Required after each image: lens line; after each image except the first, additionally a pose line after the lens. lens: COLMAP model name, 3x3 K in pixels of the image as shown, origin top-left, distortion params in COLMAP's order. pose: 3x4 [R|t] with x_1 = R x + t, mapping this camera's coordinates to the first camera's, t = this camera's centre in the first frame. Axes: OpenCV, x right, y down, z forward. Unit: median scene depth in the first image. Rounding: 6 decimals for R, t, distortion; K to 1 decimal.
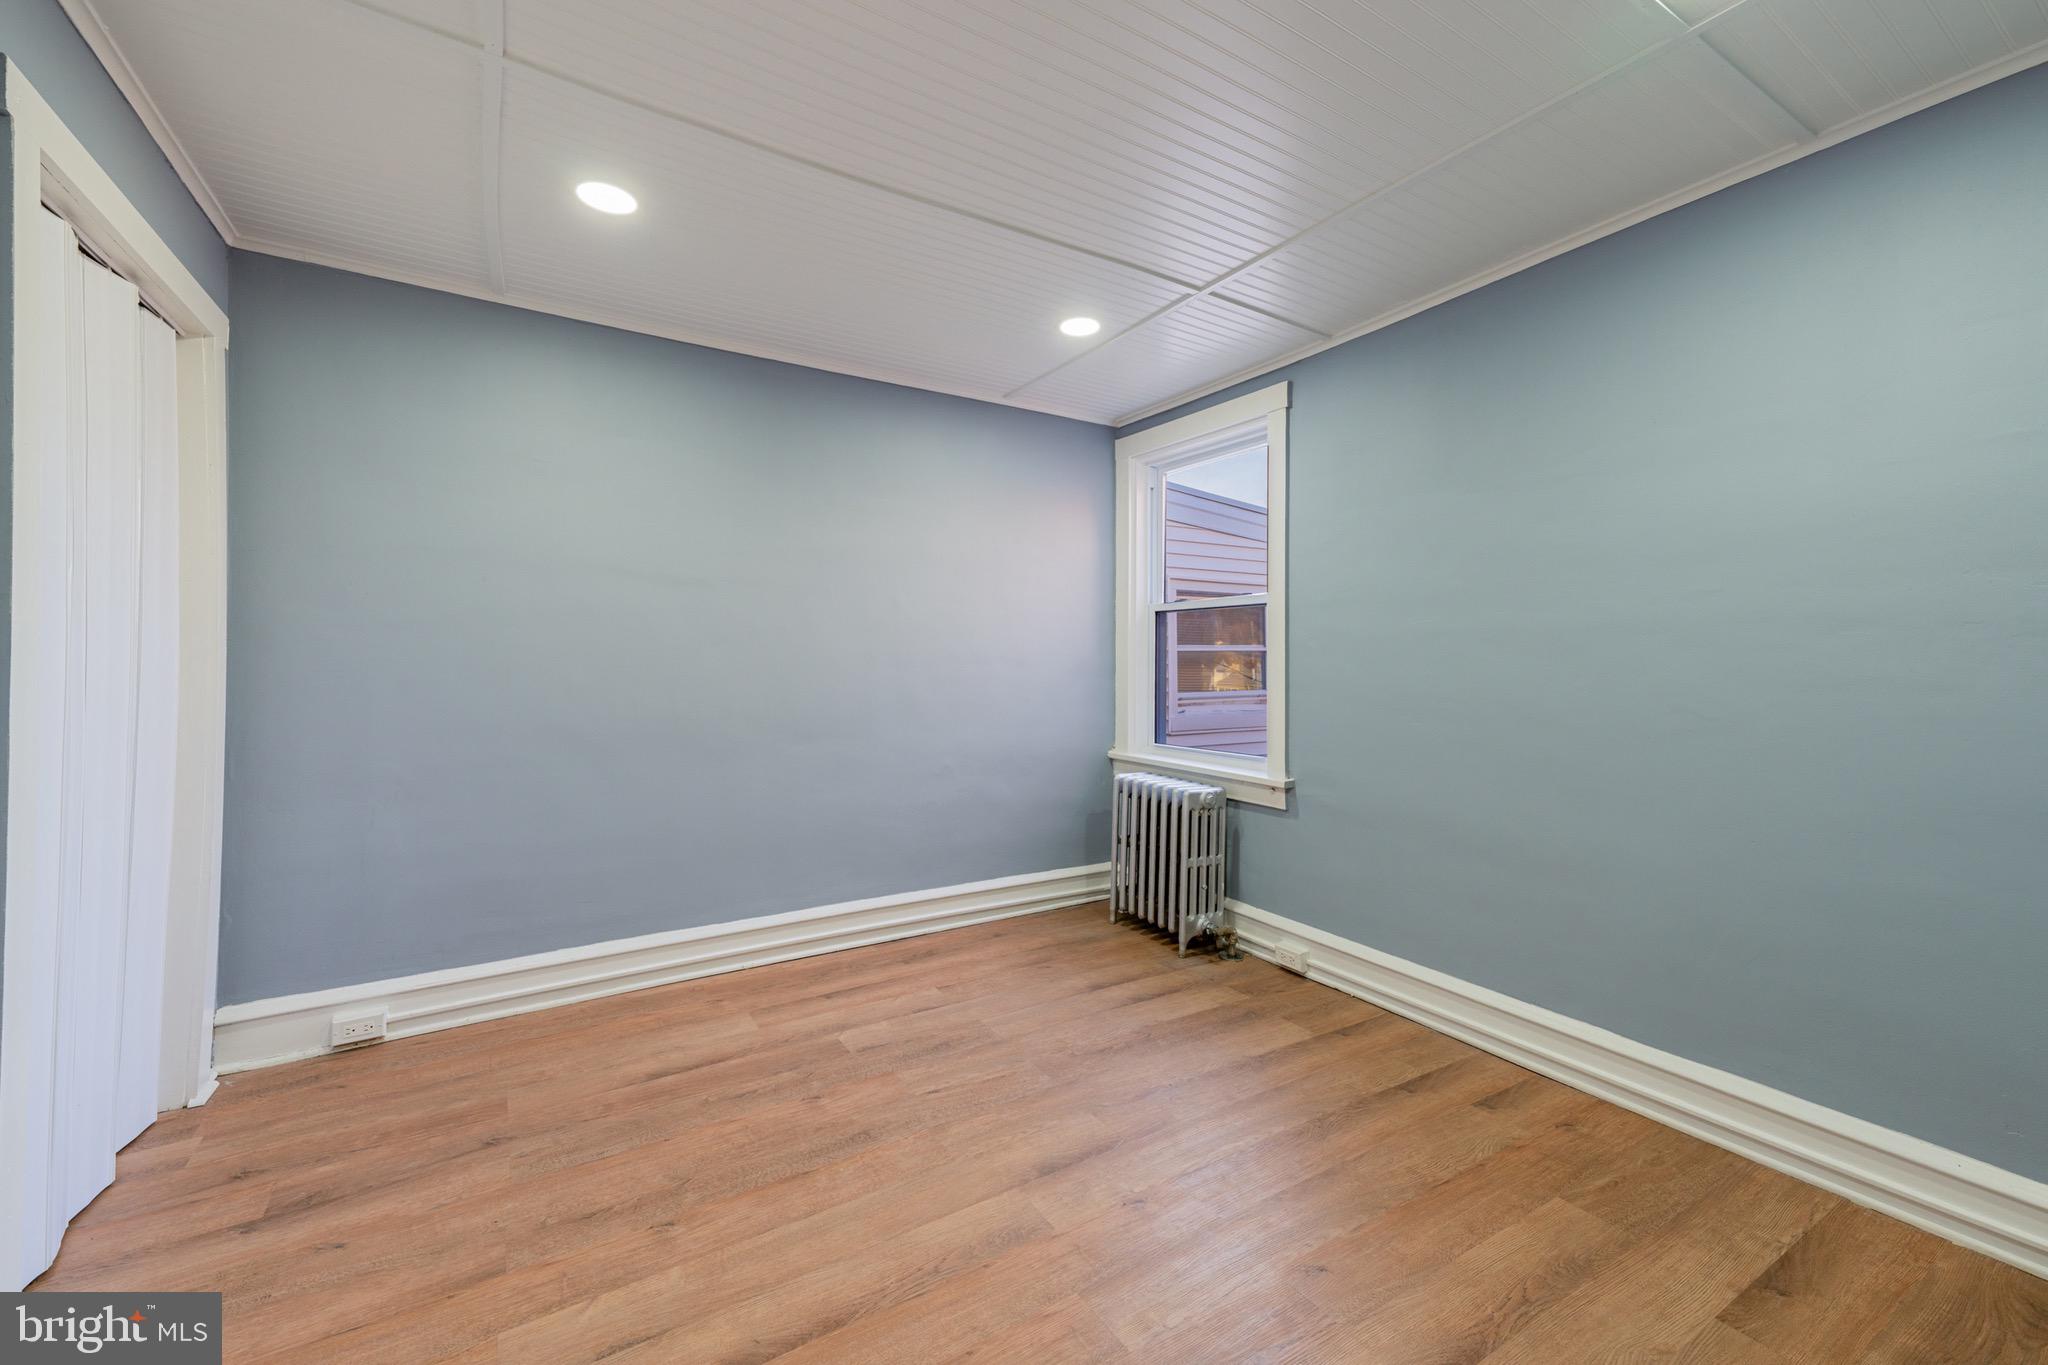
lens RADIAL K [[787.8, 0, 1019.2], [0, 787.8, 674.7], [0, 0, 1]] dist [0.048994, -0.009552]
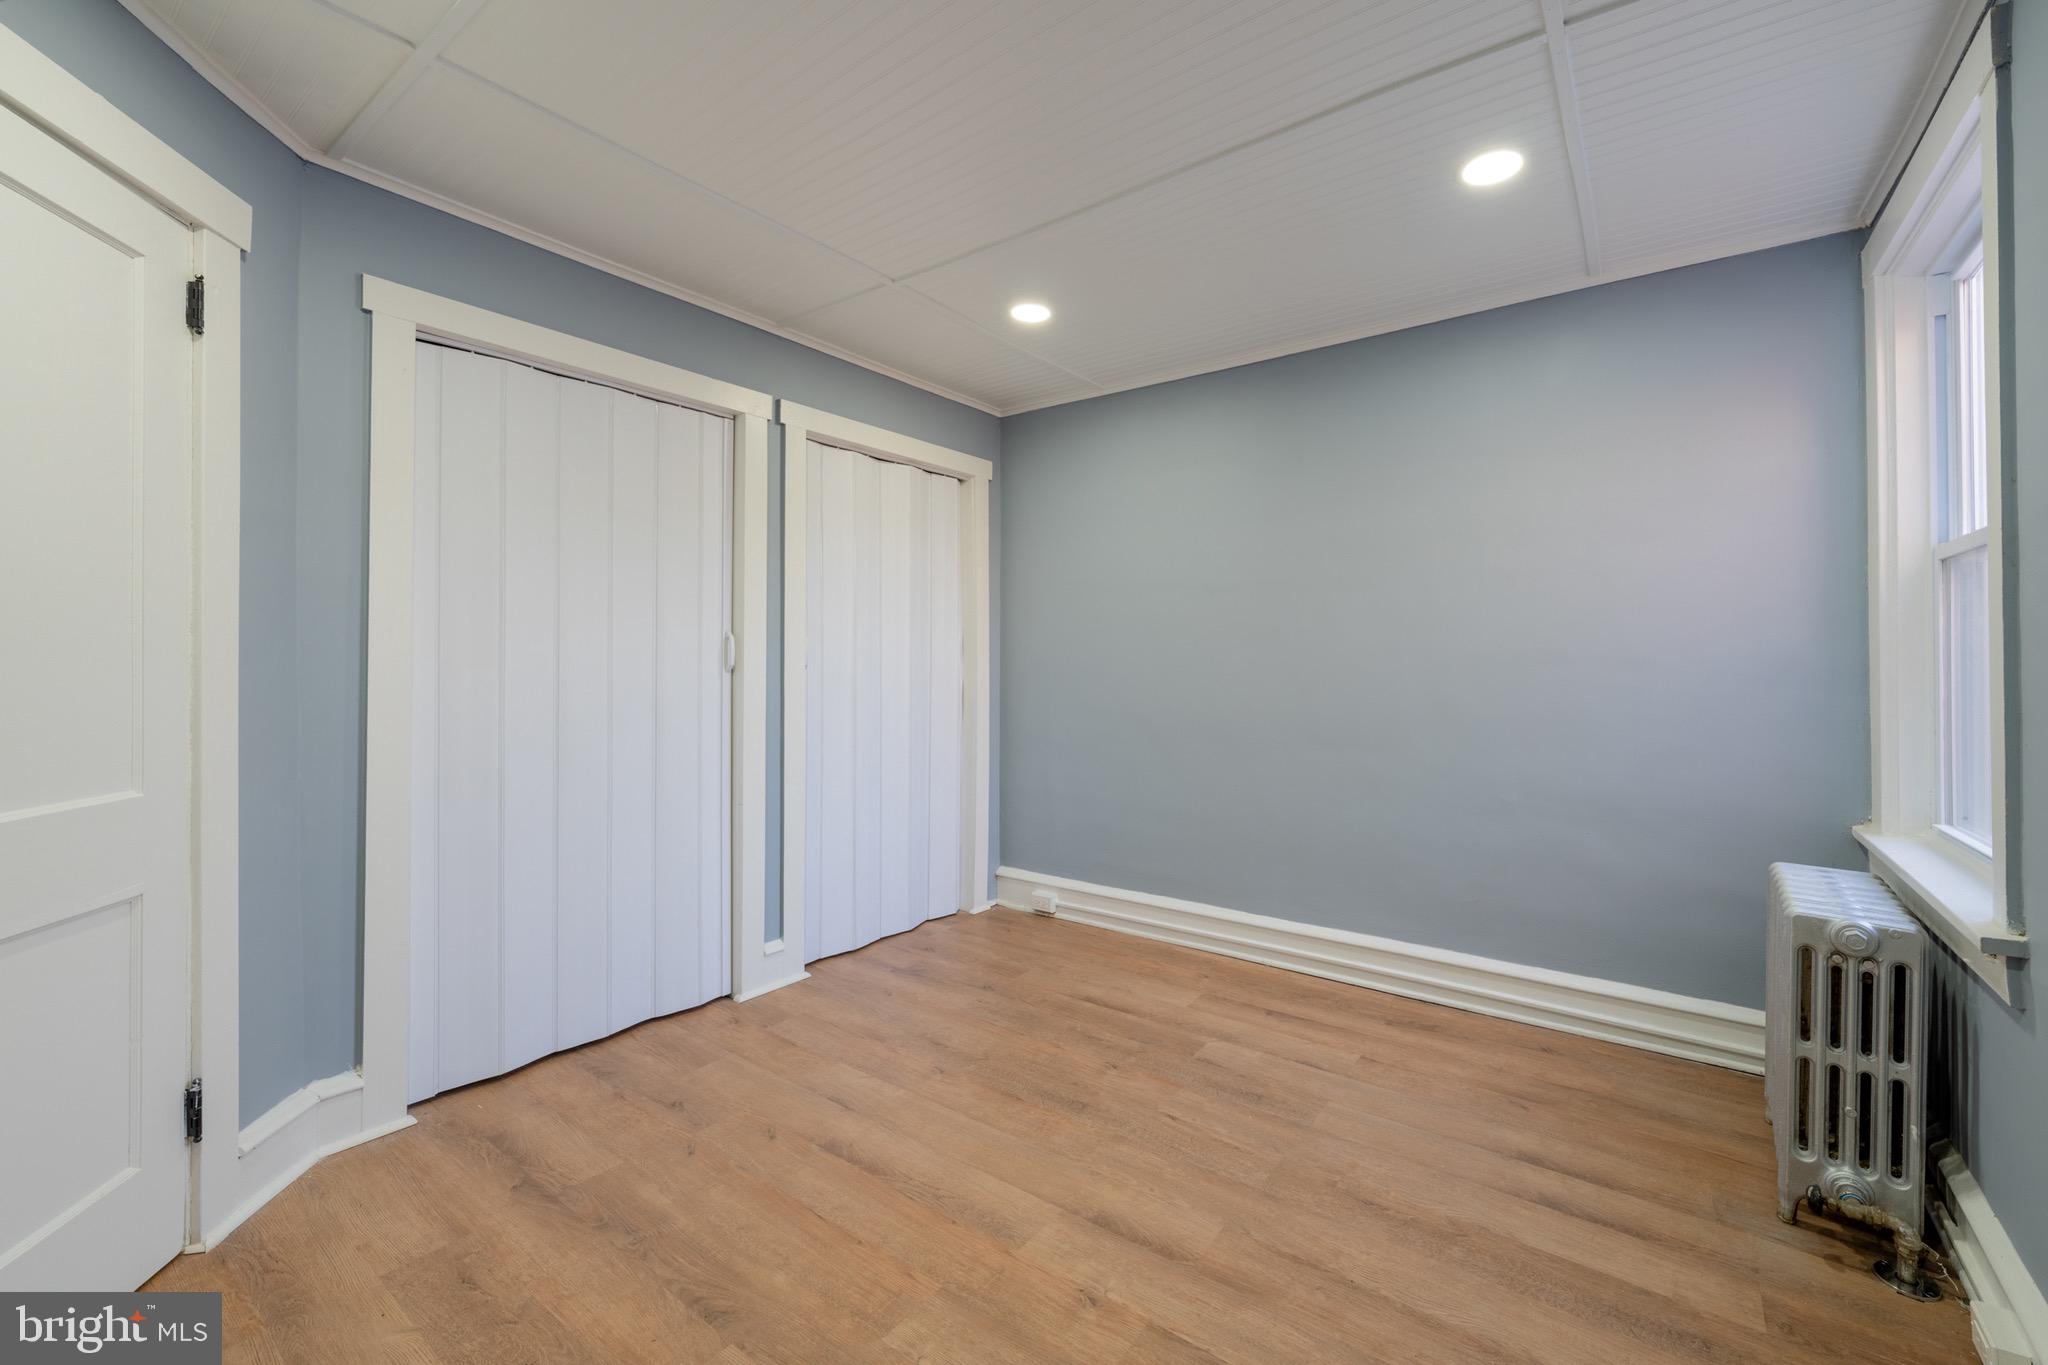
lens RADIAL K [[780.7, 0, 1013.7], [0, 780.7, 674.9], [0, 0, 1]] dist [0.002005, -0.000530]
pose [[0.416201, 0.013493, -0.909173, 0.523223], [-0.015179, 0.999854, 0.007891, -0.005853], [0.909146, 0.010516, 0.416345, 0.351656]]
